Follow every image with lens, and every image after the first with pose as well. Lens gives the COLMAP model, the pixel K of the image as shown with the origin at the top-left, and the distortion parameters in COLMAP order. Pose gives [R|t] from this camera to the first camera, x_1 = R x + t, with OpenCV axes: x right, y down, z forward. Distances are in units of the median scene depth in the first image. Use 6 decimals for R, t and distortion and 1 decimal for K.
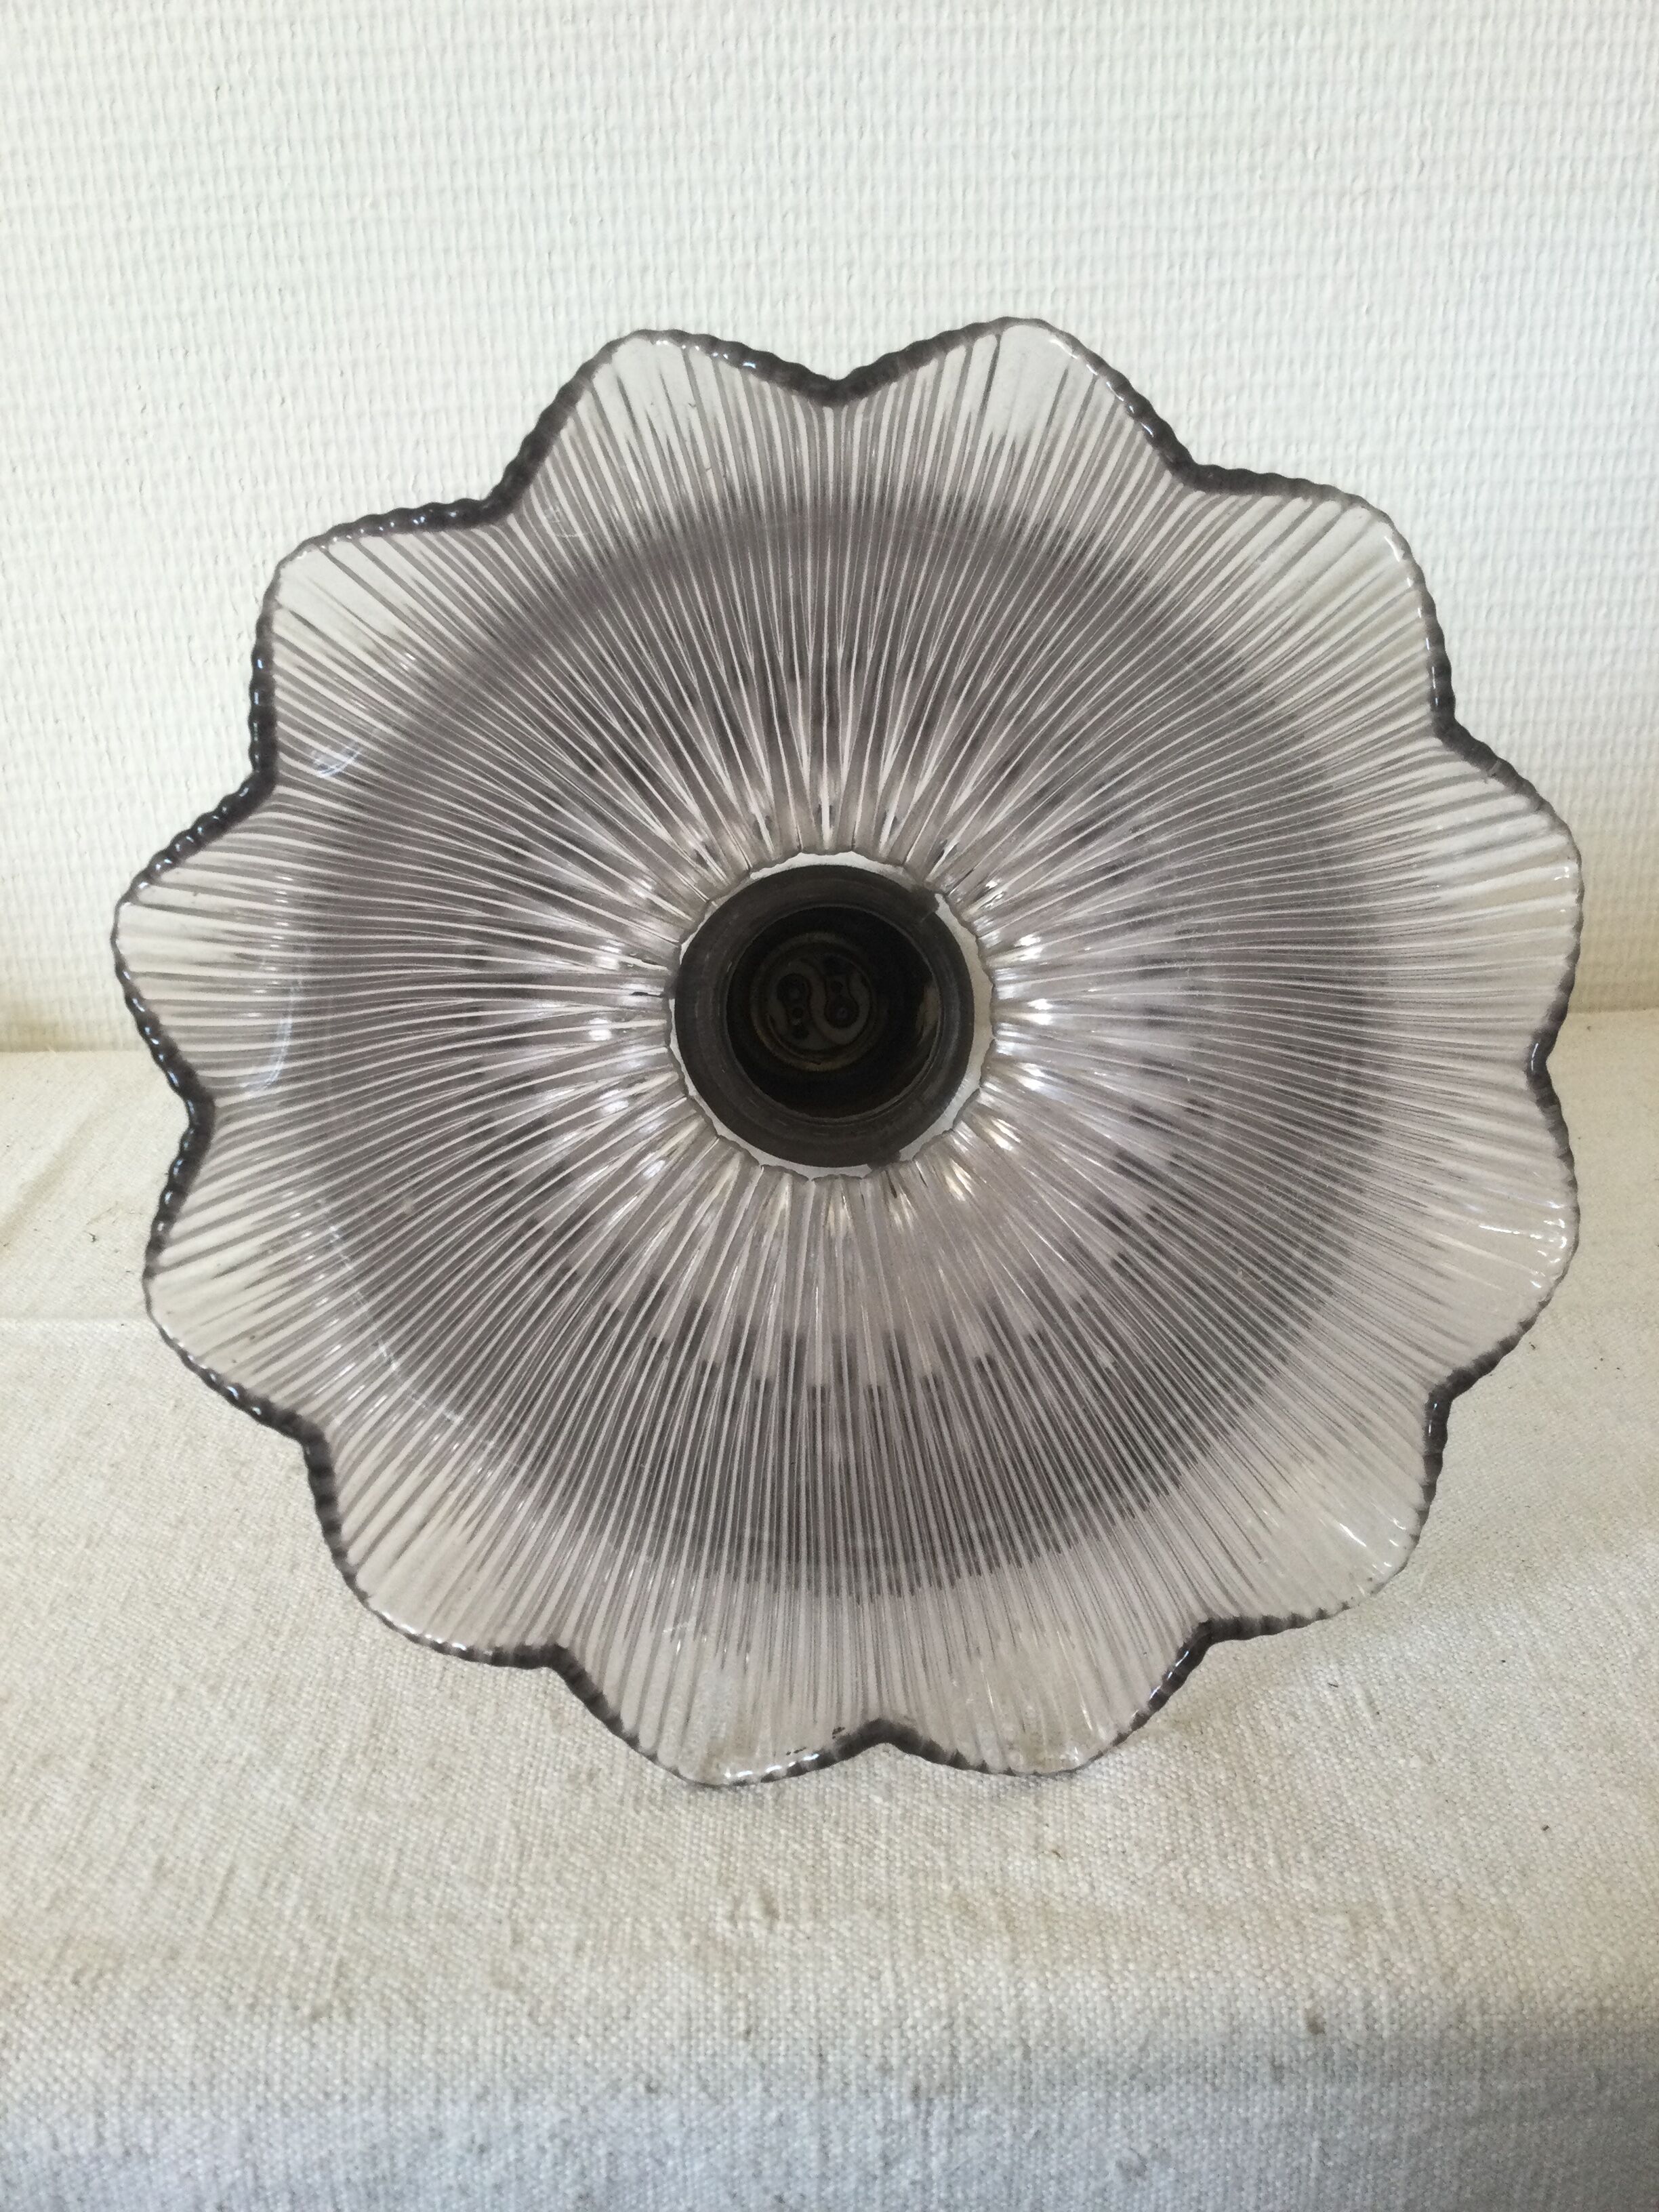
lens RADIAL K [[2099.1, 0, 829.5], [0, 2099.1, 1106.0], [0, 0, 1]] dist [0.148794, -0.330630]
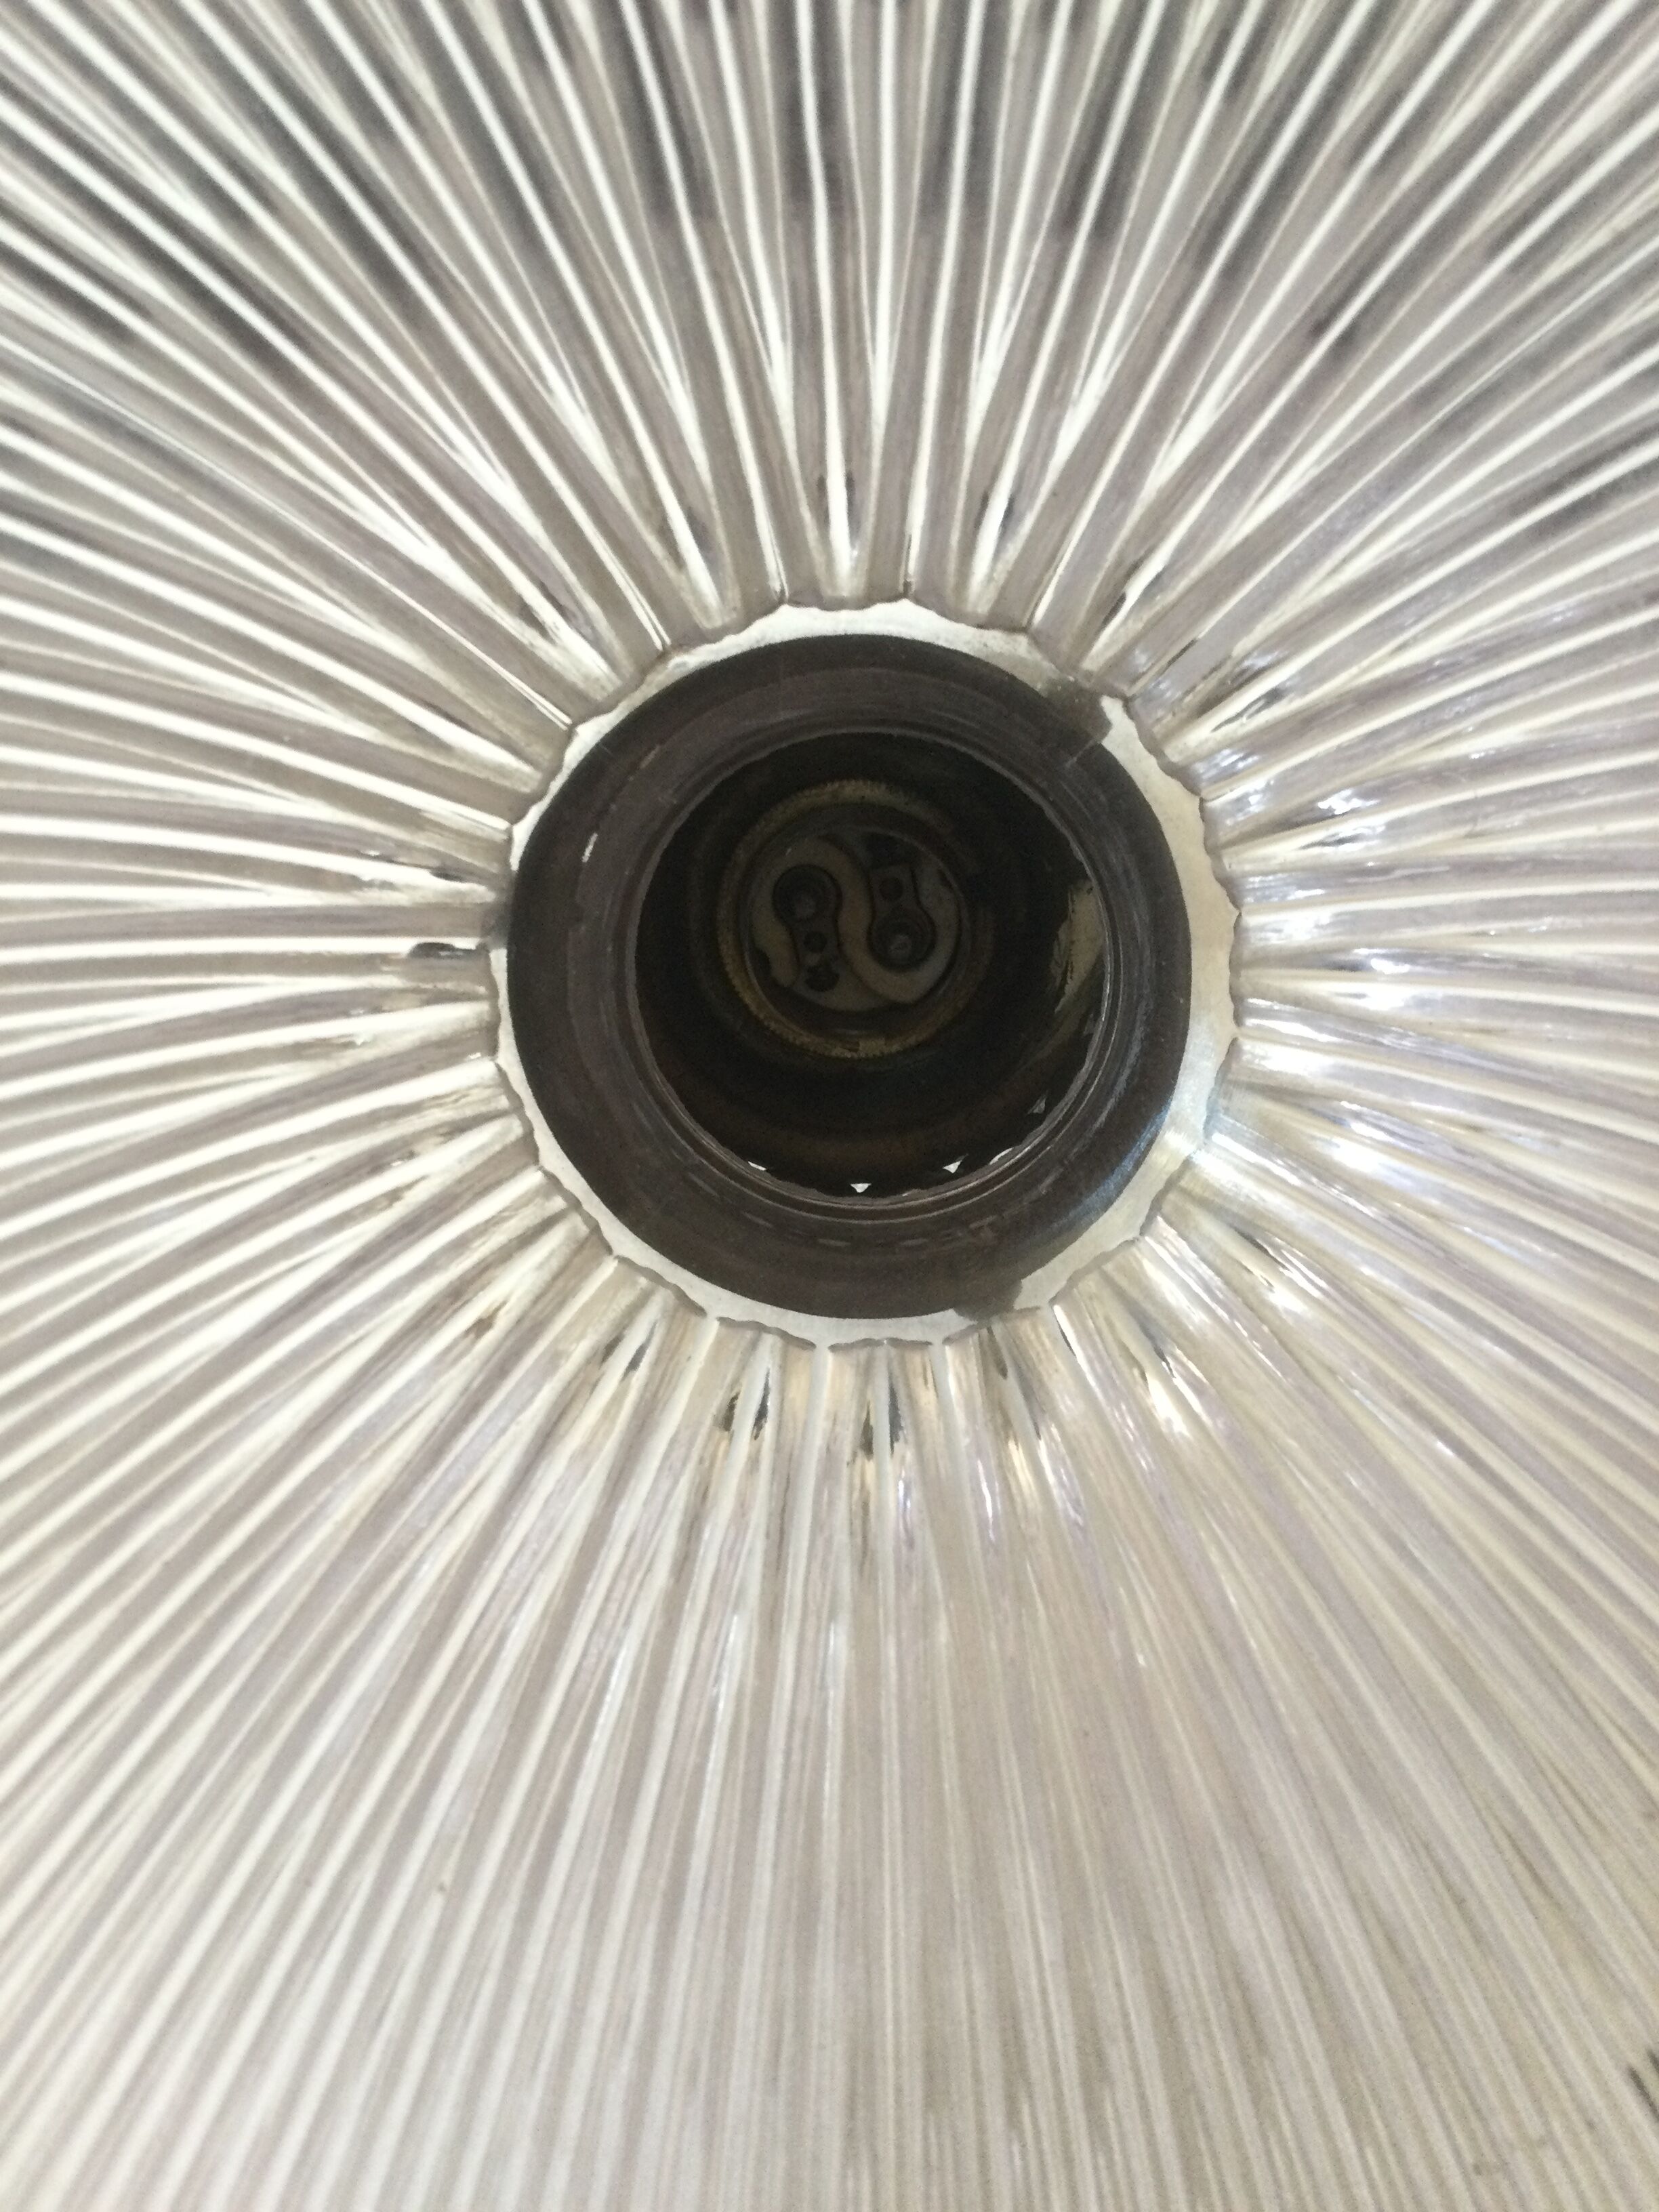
lens RADIAL K [[2099.1, 0, 829.5], [0, 2099.1, 1106.0], [0, 0, 1]] dist [0.148794, -0.330630]
pose [[0.998658, -0.006772, -0.051341, 0.016158], [0.011435, 0.995777, 0.091093, -0.058322], [0.050508, -0.091558, 0.994518, 0.562586]]
